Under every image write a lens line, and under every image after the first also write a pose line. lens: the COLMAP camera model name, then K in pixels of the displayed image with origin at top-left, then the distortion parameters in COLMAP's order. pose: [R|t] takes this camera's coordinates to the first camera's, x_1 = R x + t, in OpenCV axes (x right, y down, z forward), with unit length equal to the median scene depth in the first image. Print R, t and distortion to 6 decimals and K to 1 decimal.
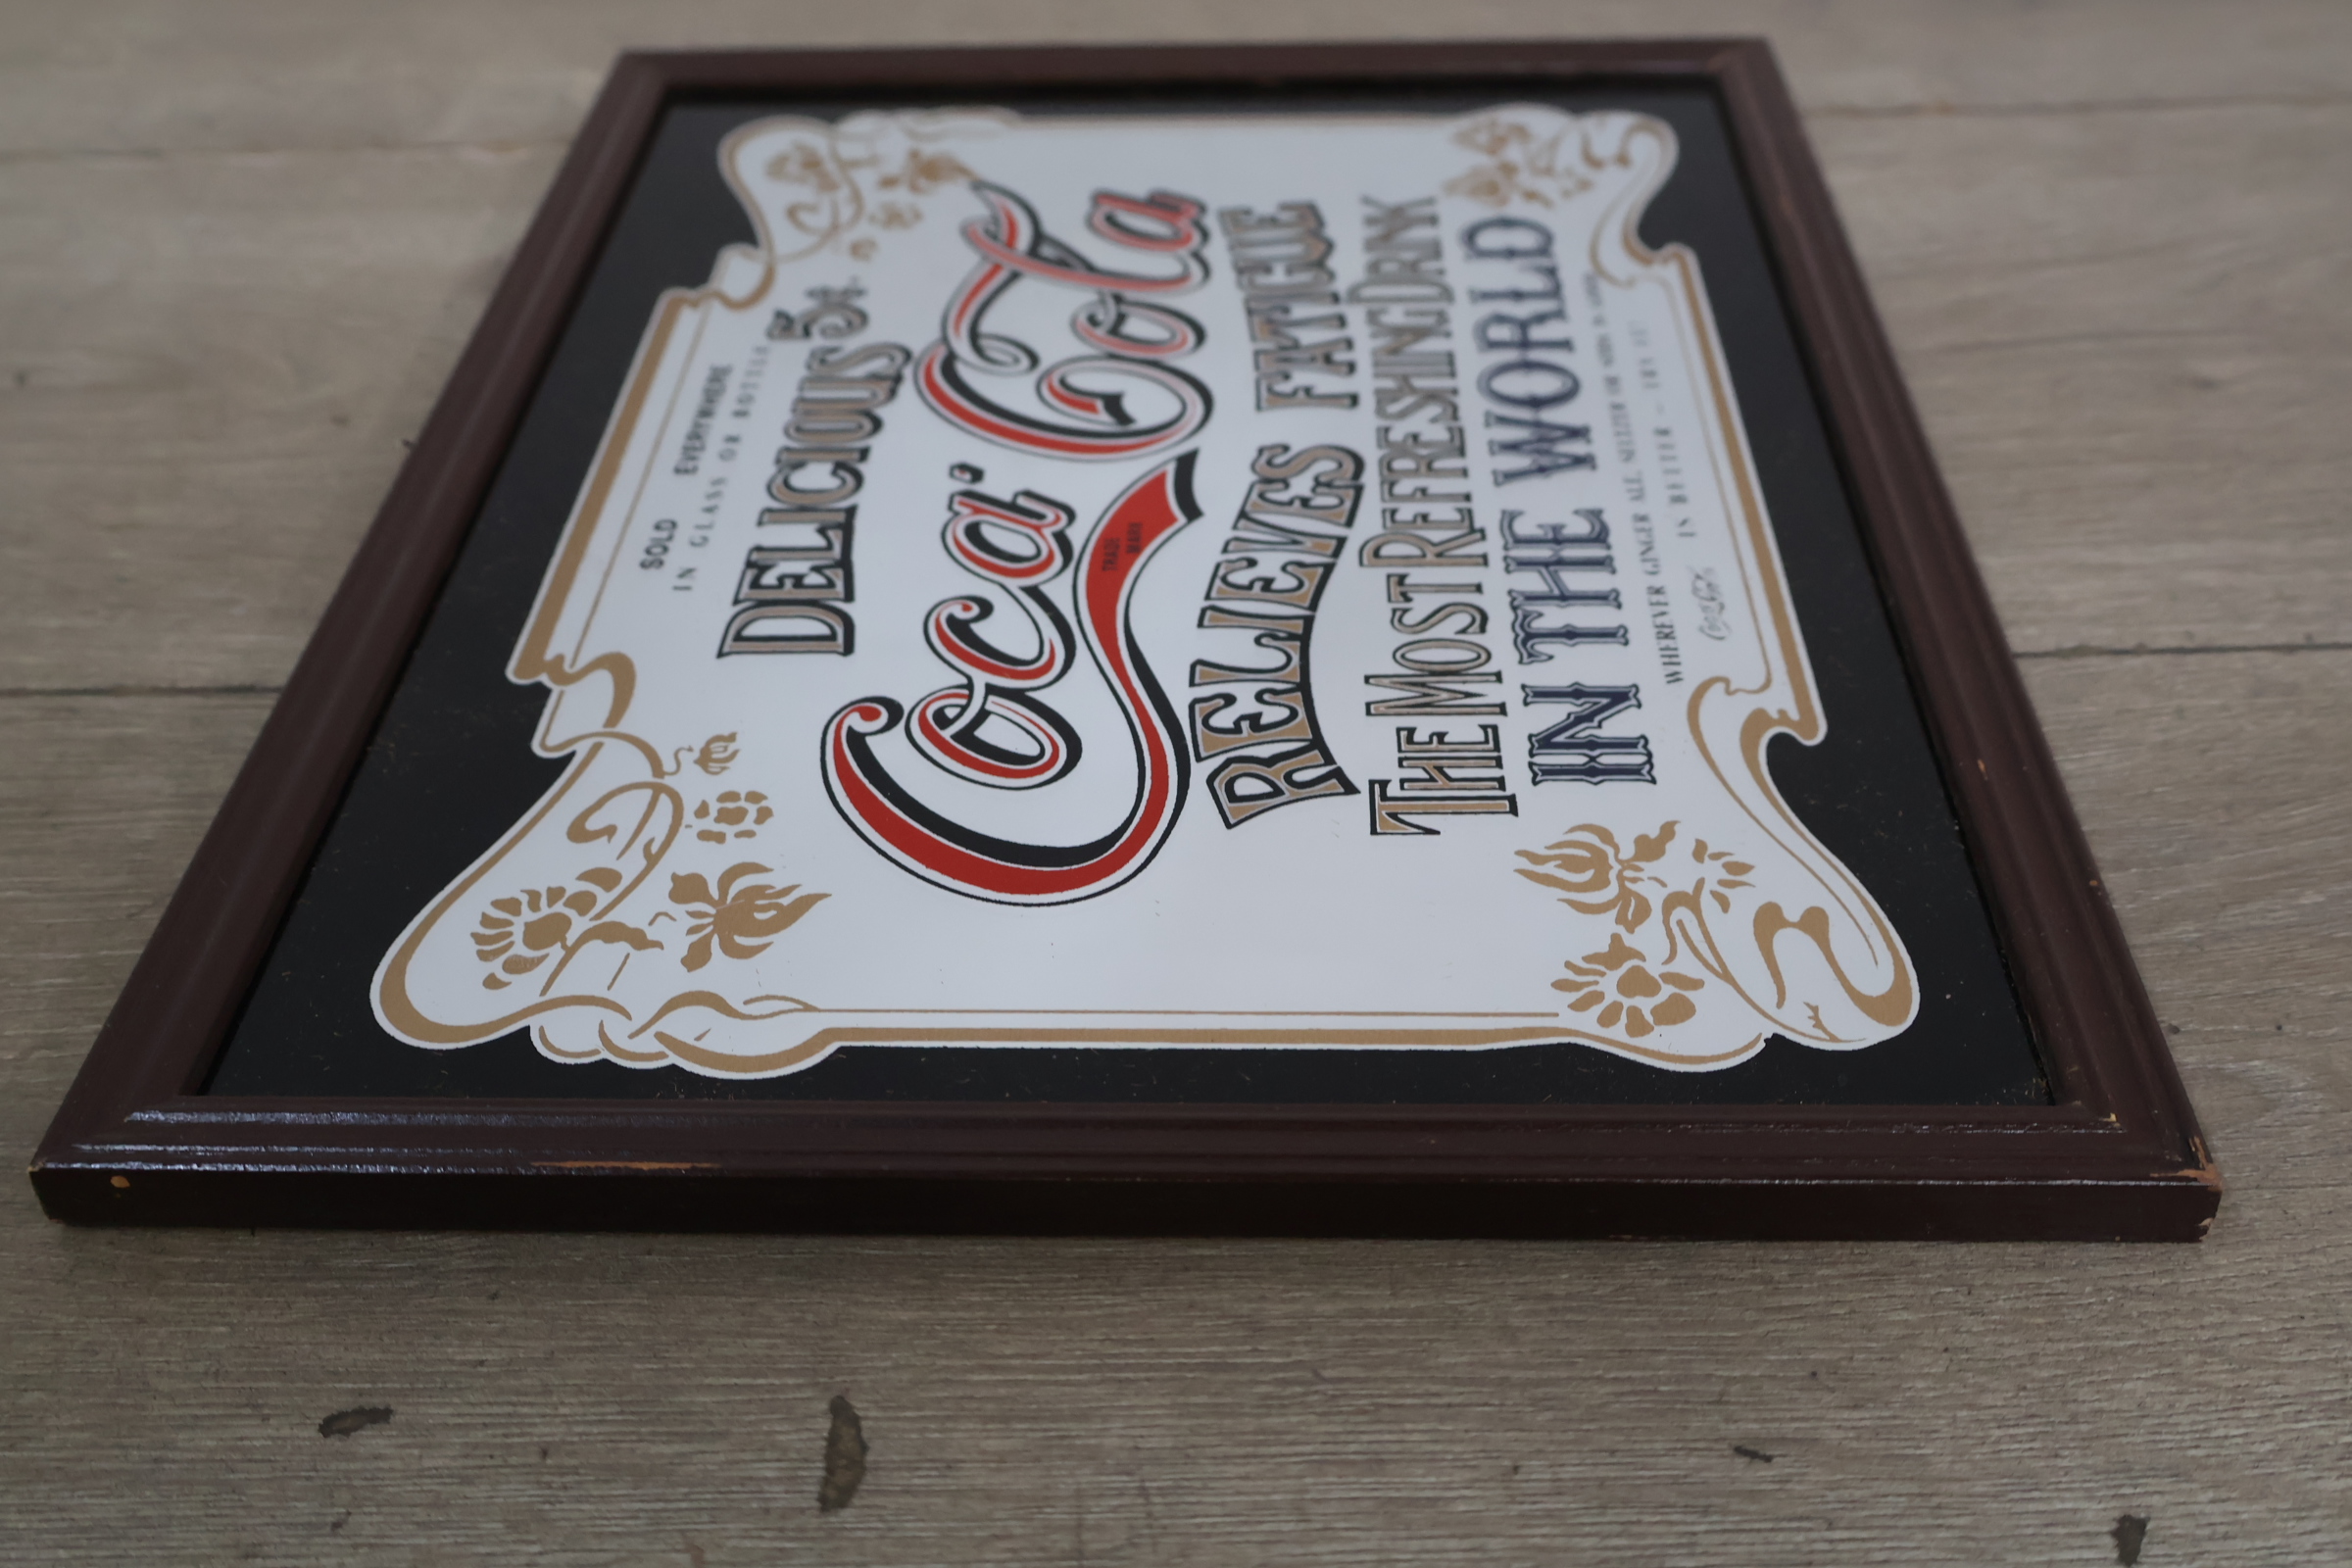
lens RADIAL K [[2412.2, 0, 1183.4], [0, 2412.2, 776.4], [0, 0, 1]] dist [0.000840, 0.000000]
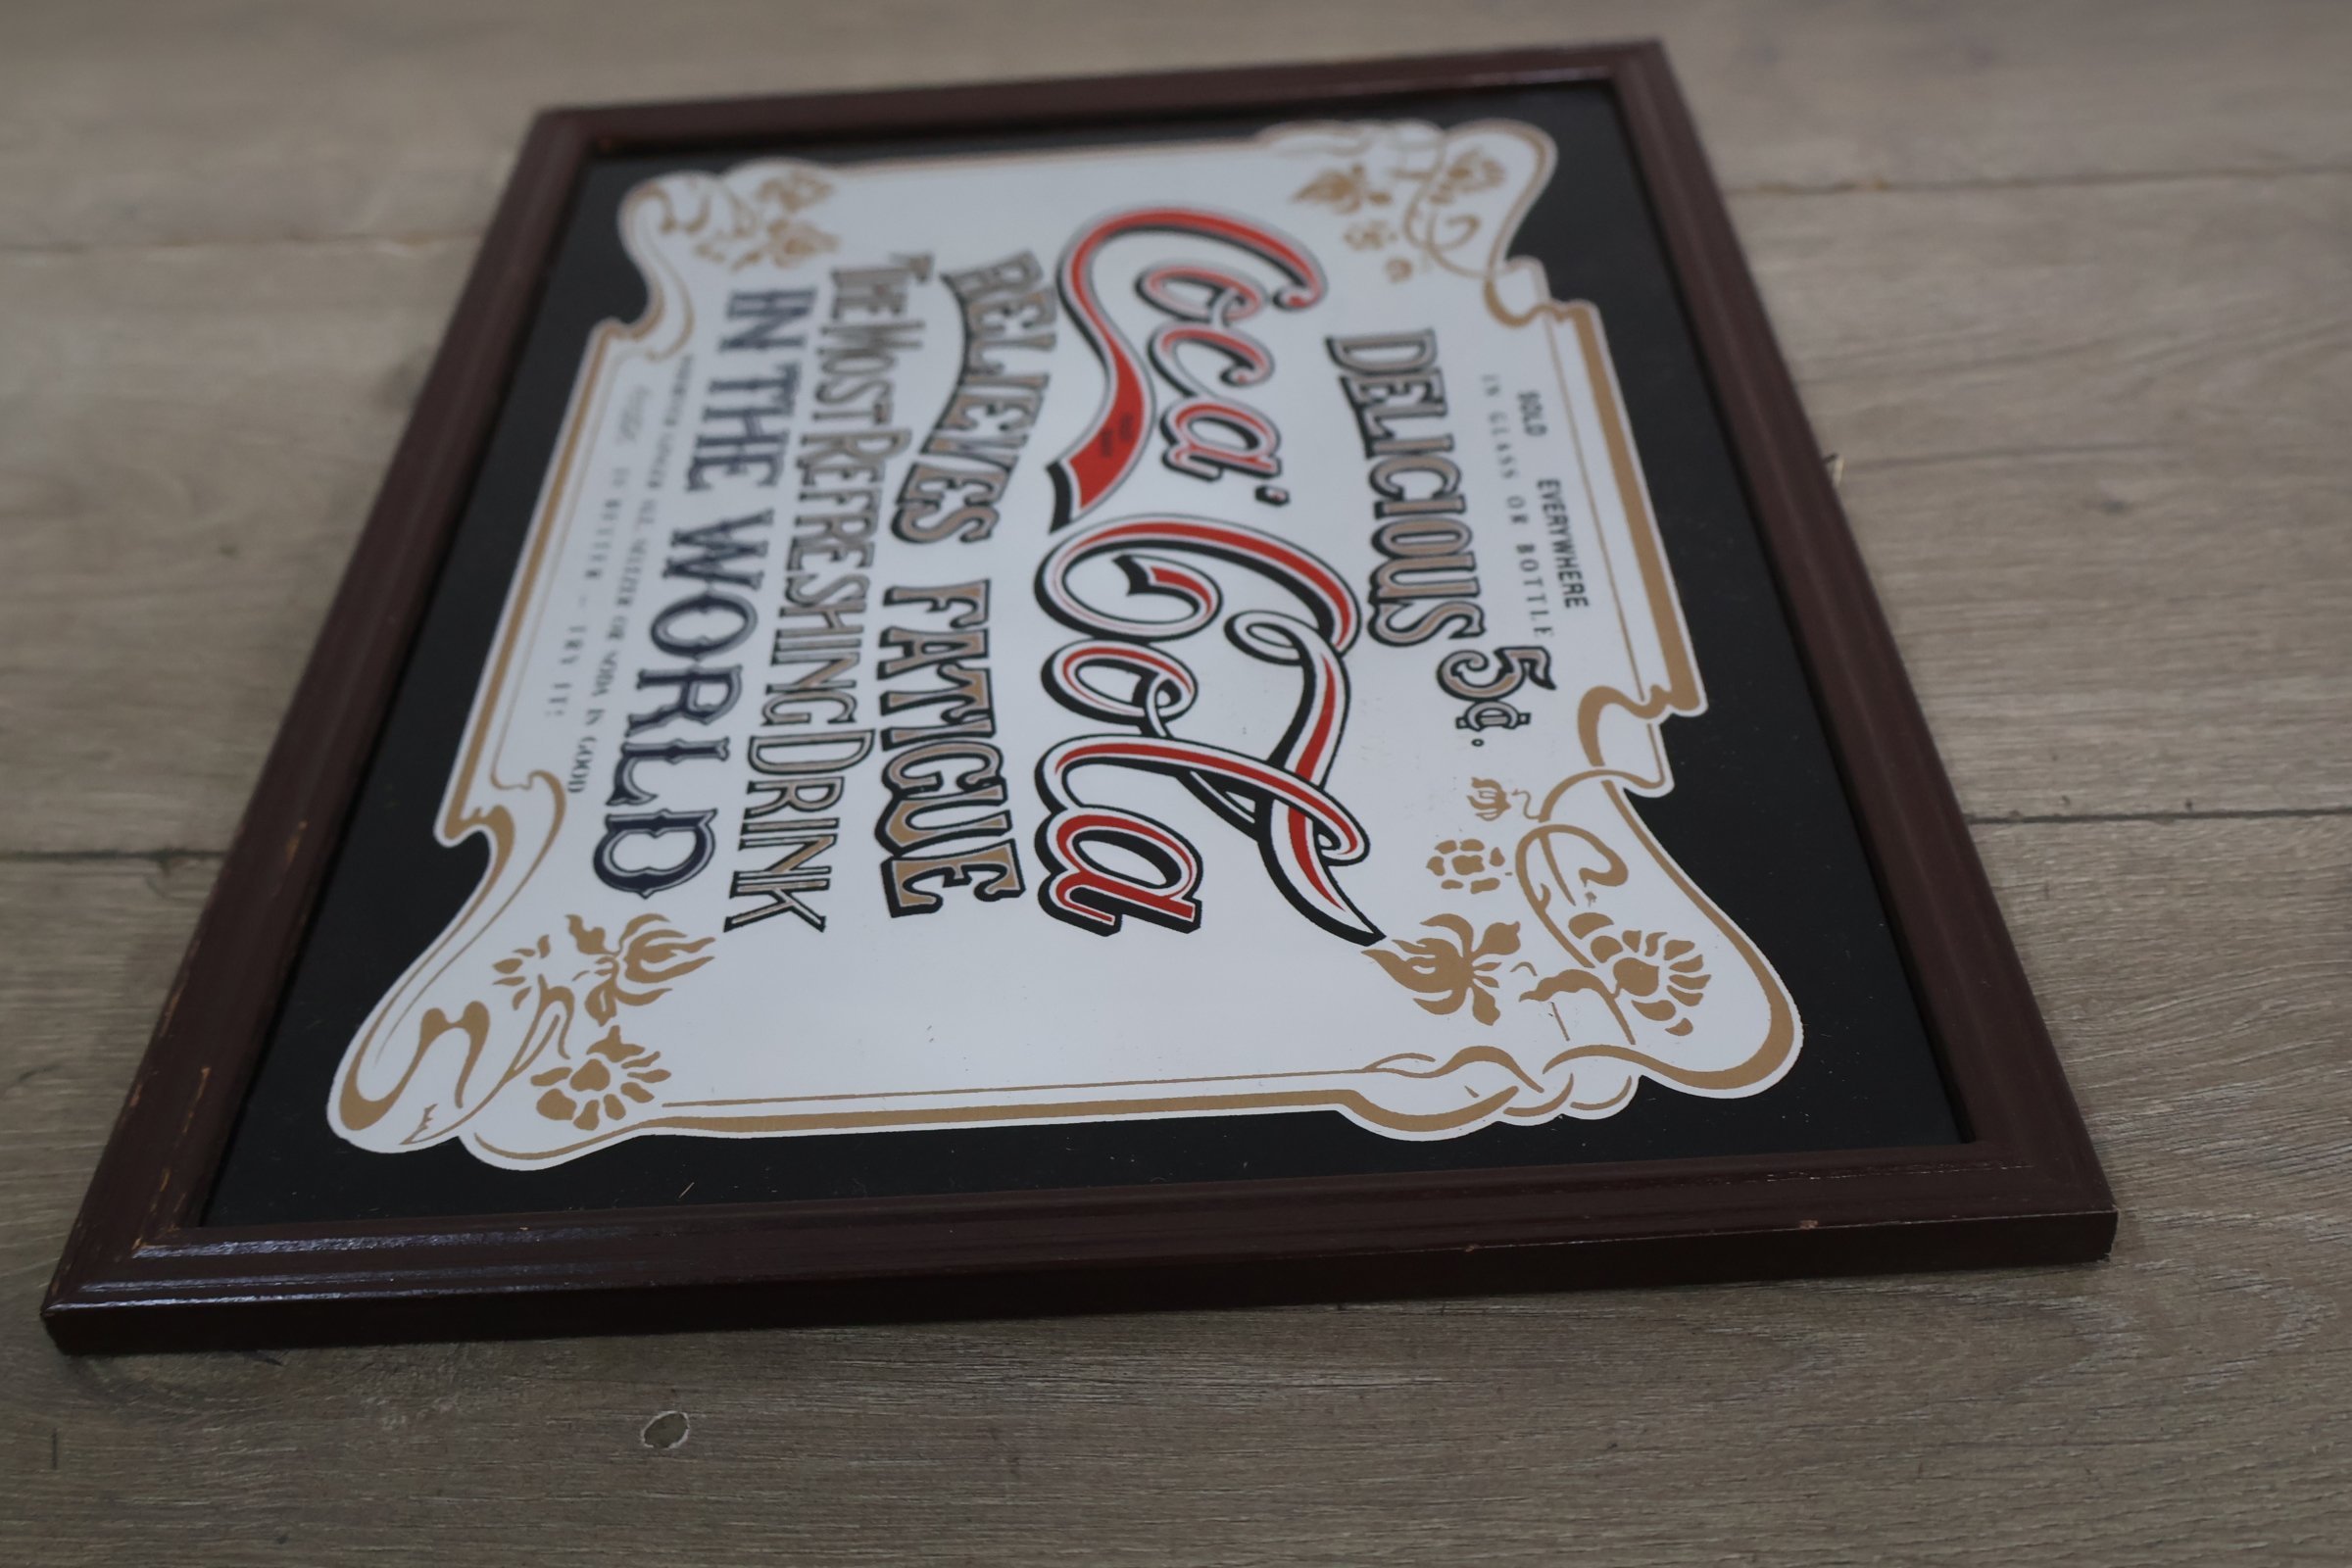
lens RADIAL K [[2412.2, 0, 1157.1], [0, 2412.2, 768.3], [0, 0, 1]] dist [0.000840, 0.000000]
pose [[-0.995281, 0.092693, 0.028699, -0.062027], [0.044037, 0.167929, 0.984815, -1.175500], [0.086466, 0.981431, -0.171219, 1.340083]]
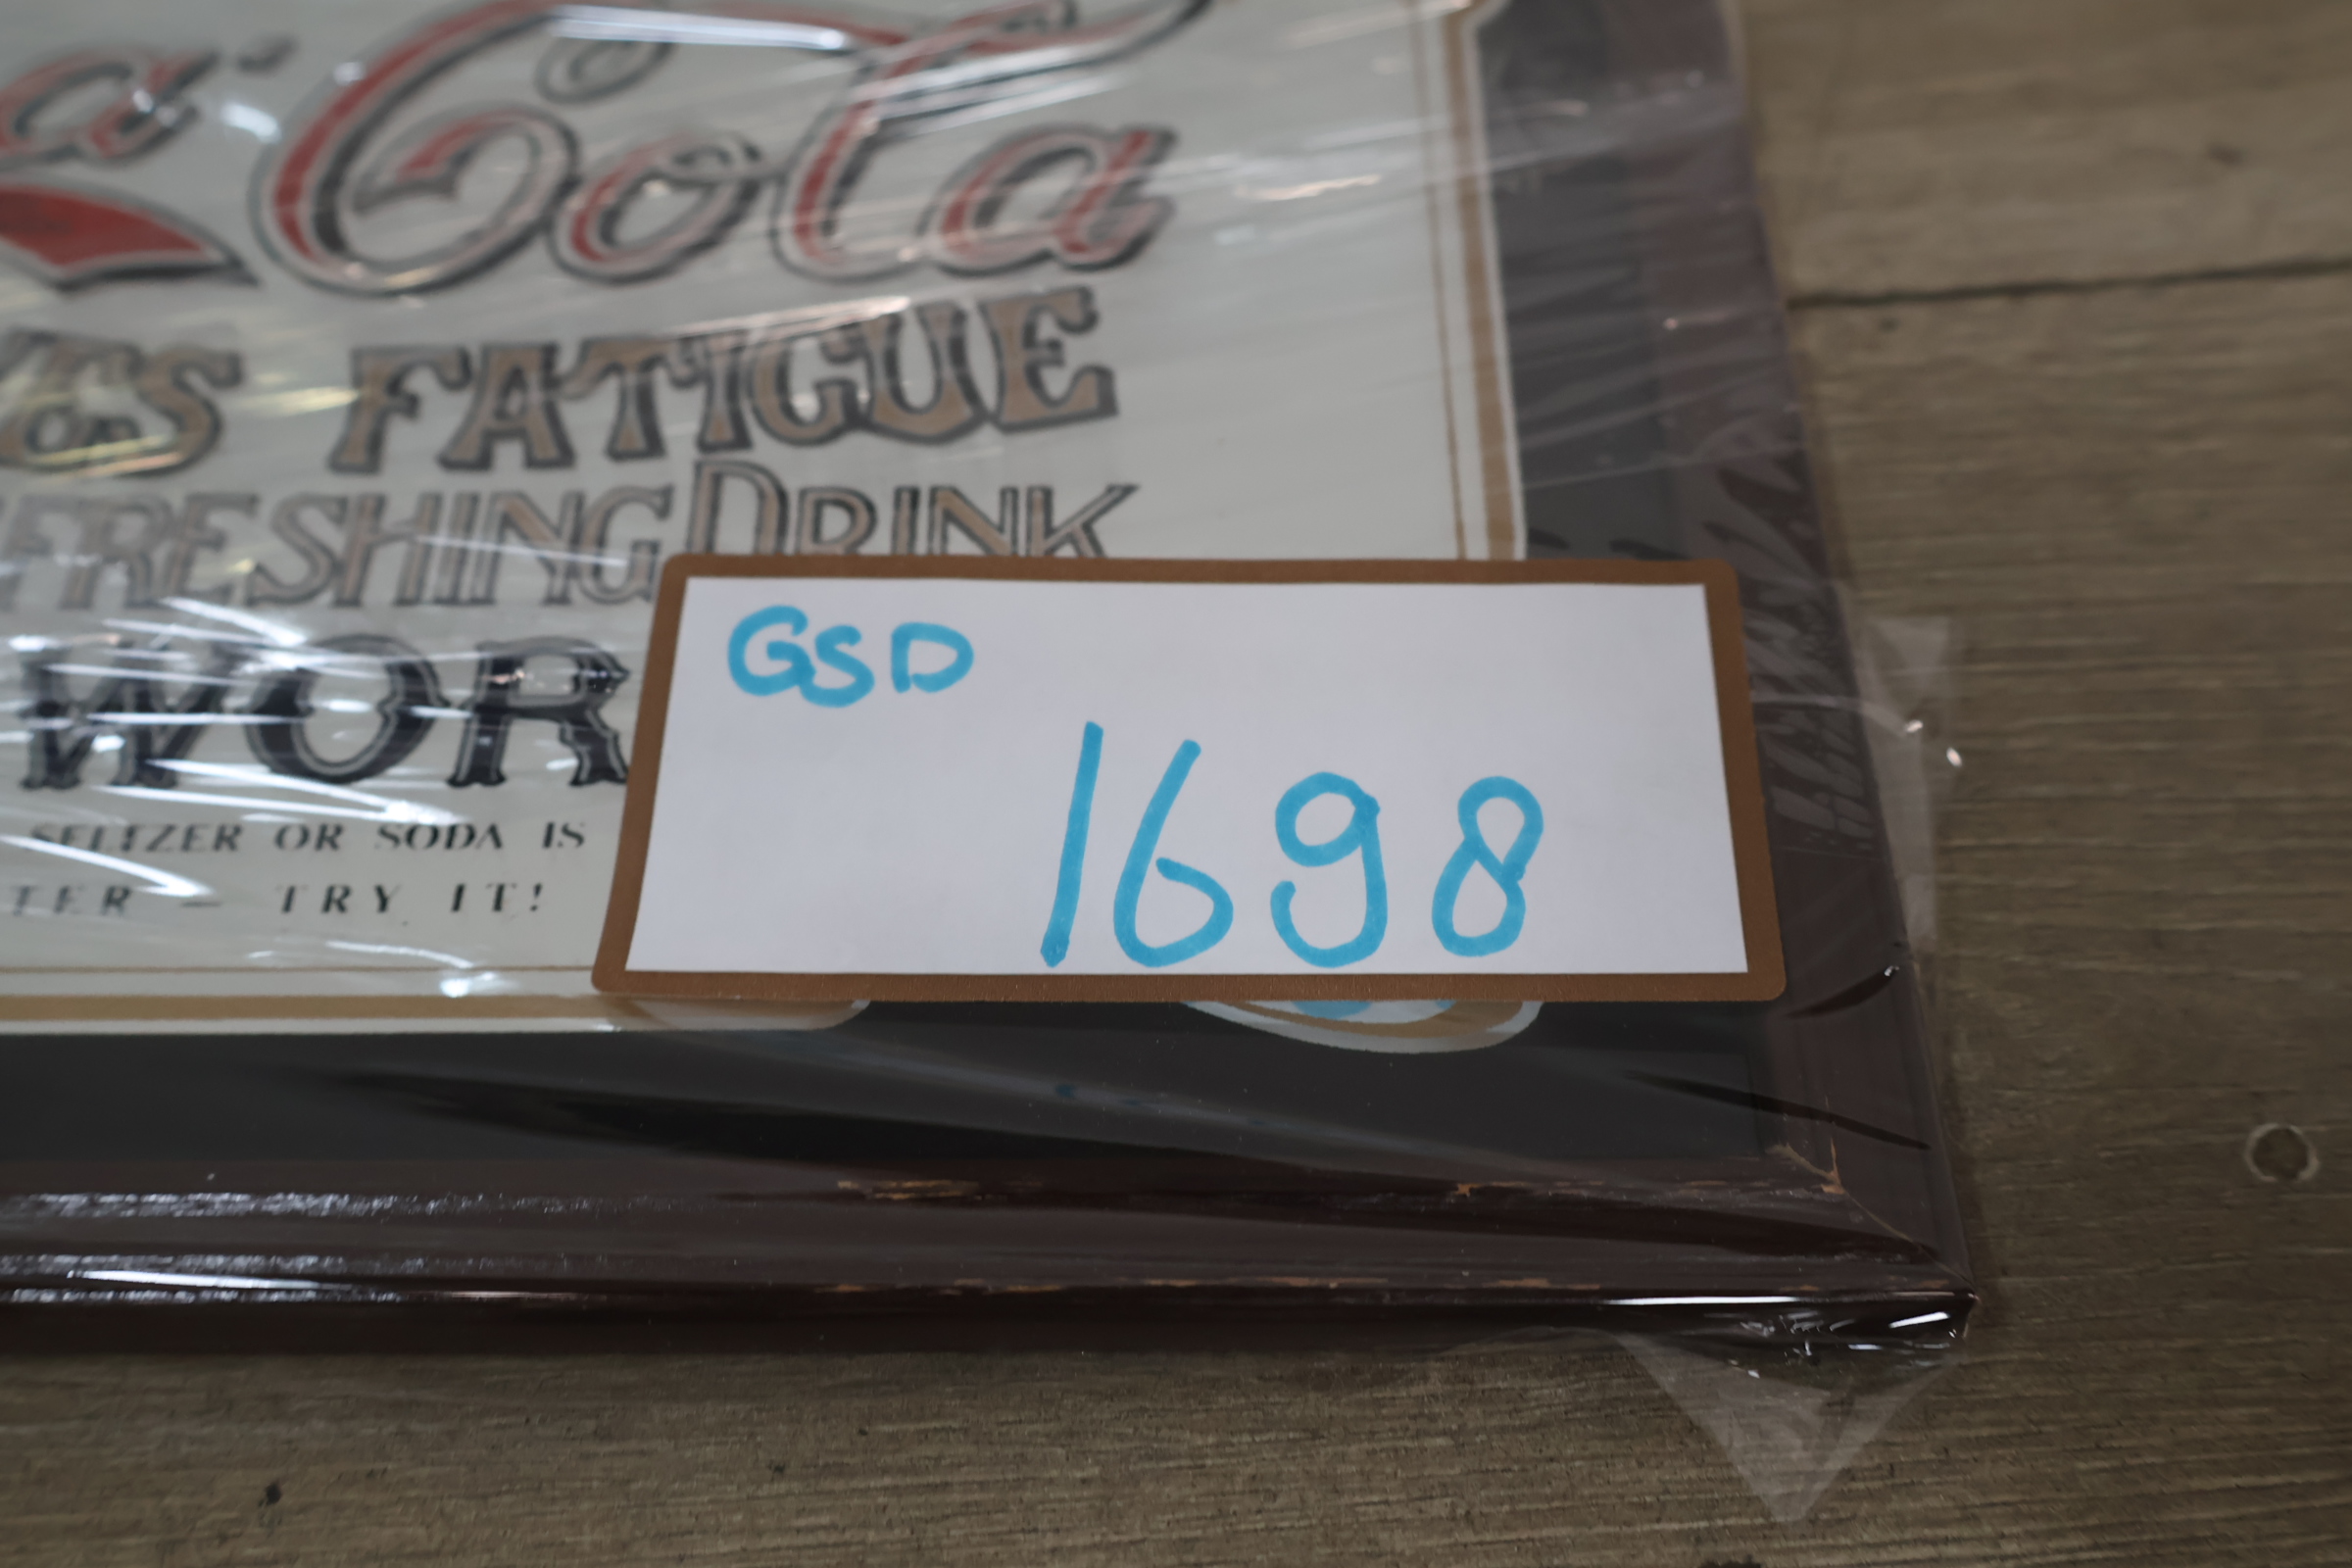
lens RADIAL K [[2497.5, 0, 1143.6], [0, 2497.5, 774.4], [0, 0, 1]] dist [0.012024, 0.000000]
pose [[0.022021, 0.825118, -0.564531, 0.513514], [-0.615161, 0.456302, 0.642935, -0.675997], [0.788094, 0.333119, 0.517629, 0.930876]]
